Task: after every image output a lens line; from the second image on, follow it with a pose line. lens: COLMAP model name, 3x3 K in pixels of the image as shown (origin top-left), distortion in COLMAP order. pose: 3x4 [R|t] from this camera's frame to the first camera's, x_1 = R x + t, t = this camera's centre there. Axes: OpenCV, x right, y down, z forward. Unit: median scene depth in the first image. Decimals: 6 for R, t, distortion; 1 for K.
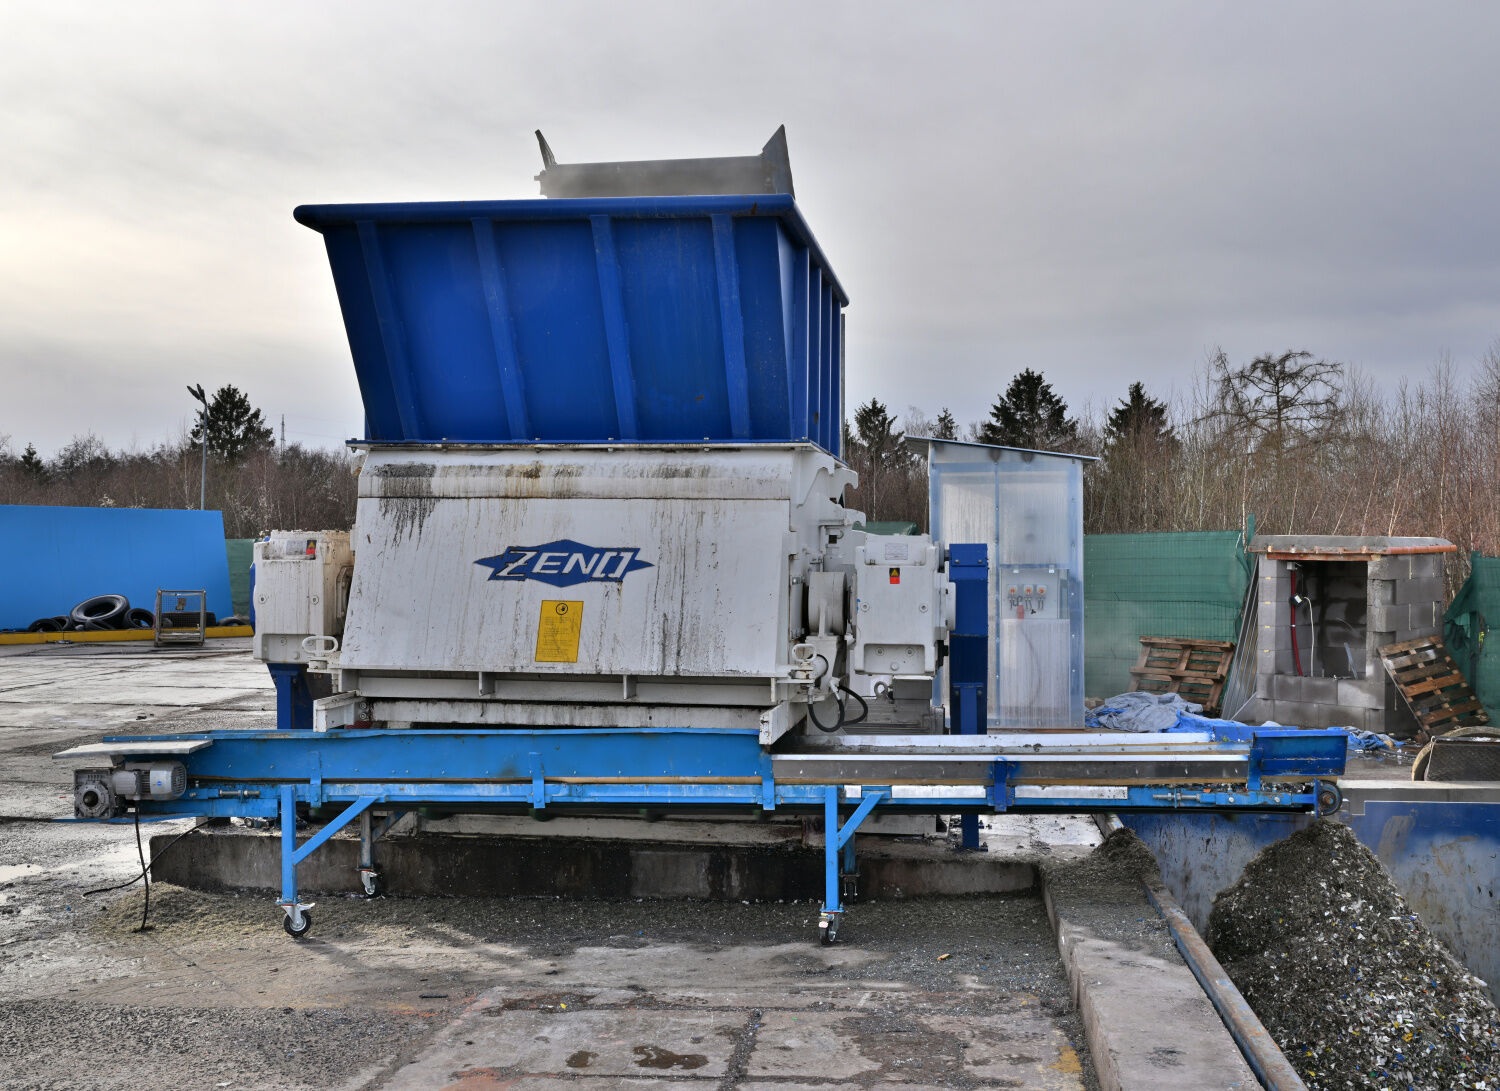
lens RADIAL K [[1619.1, 0, 719.0], [0, 1619.1, 534.1], [0, 0, 1]] dist [-0.009220, -0.004867]
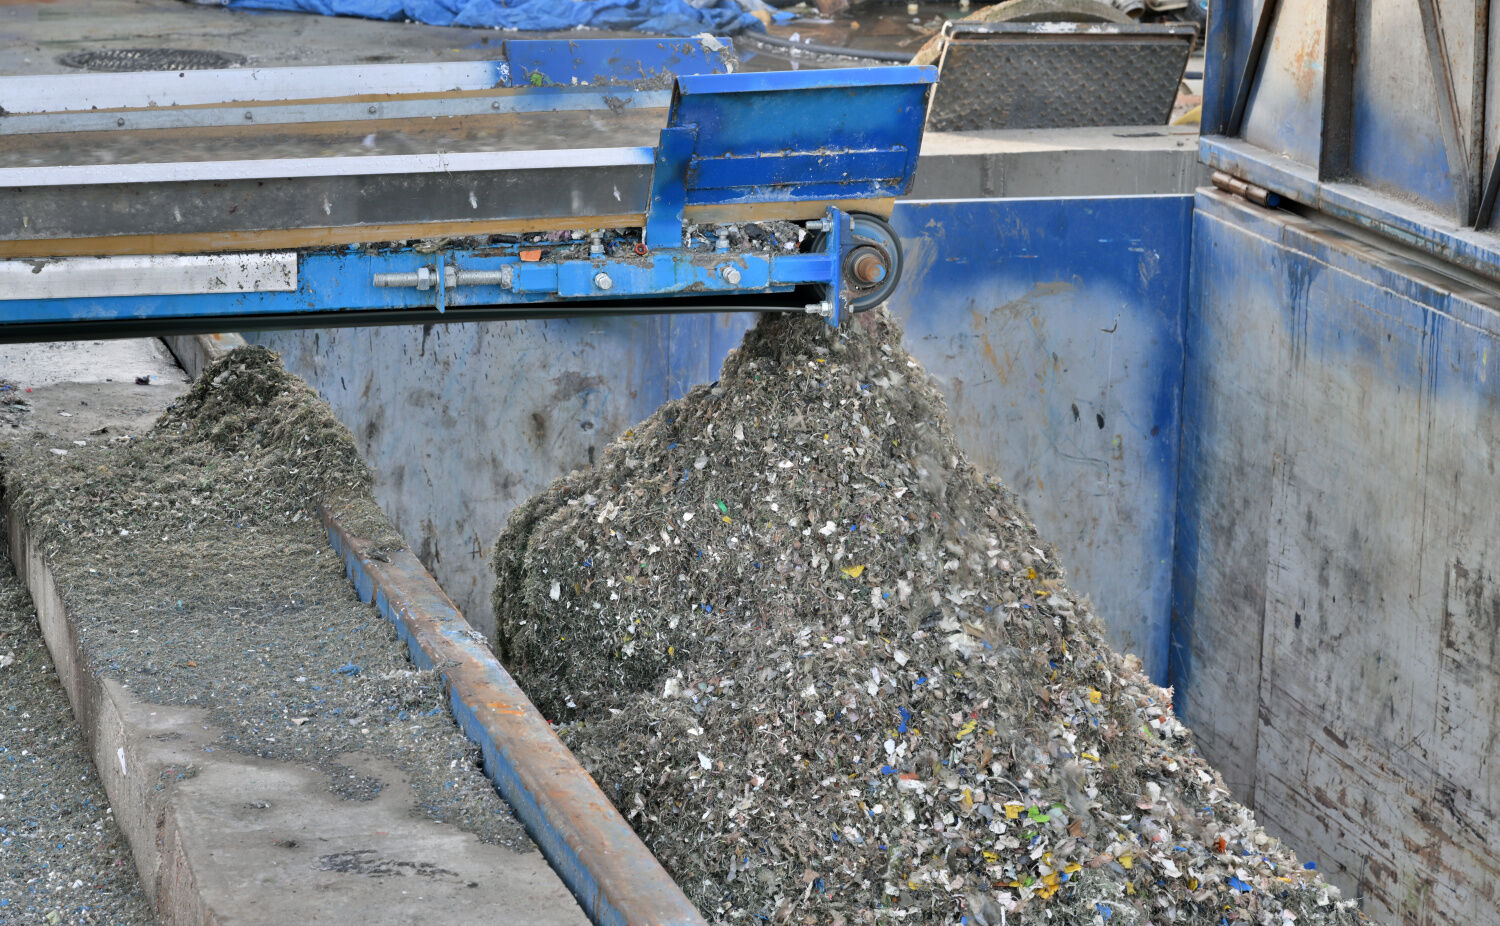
lens RADIAL K [[3723.3, 0, 750.3], [0, 3723.3, 298.8], [0, 0, 1]] dist [0.015498, 0.039020]
pose [[0.910840, -0.053930, 0.409221, 0.027541], [-0.033670, 0.978416, 0.203885, 0.009525], [-0.411384, -0.199485, 0.889365, 0.274388]]
